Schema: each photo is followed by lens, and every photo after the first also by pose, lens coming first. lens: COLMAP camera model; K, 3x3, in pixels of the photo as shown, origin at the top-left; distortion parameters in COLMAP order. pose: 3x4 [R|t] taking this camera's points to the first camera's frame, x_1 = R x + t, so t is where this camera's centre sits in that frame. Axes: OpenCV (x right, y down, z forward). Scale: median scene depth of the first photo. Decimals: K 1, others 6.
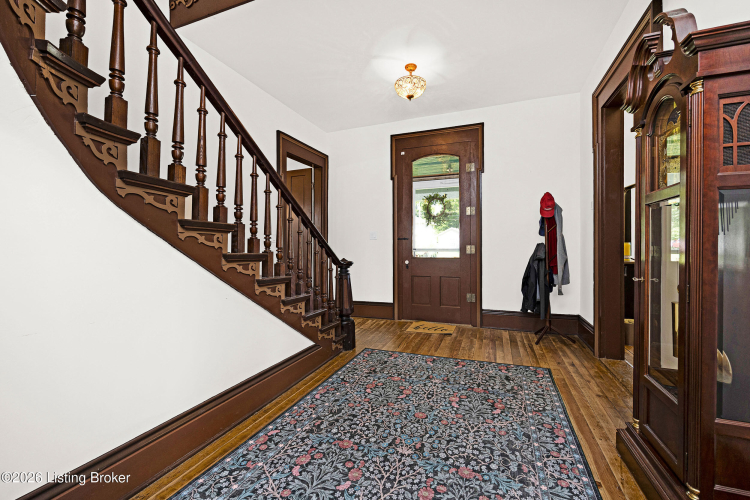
lens RADIAL K [[292.7, 0, 376.3], [0, 292.7, 246.3], [0, 0, 1]] dist [0.003529, -0.000275]
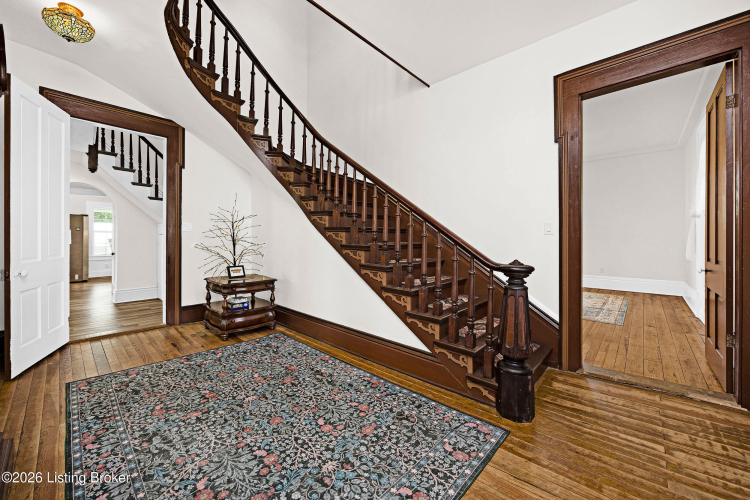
lens RADIAL K [[292.7, 0, 382.1], [0, 292.7, 239.9], [0, 0, 1]] dist [0.003529, -0.000275]
pose [[-0.342400, 0.001131, -0.939554, 0.901275], [0.008505, 0.999962, -0.001896, 0.002601], [0.939516, -0.008640, -0.342397, 1.618466]]
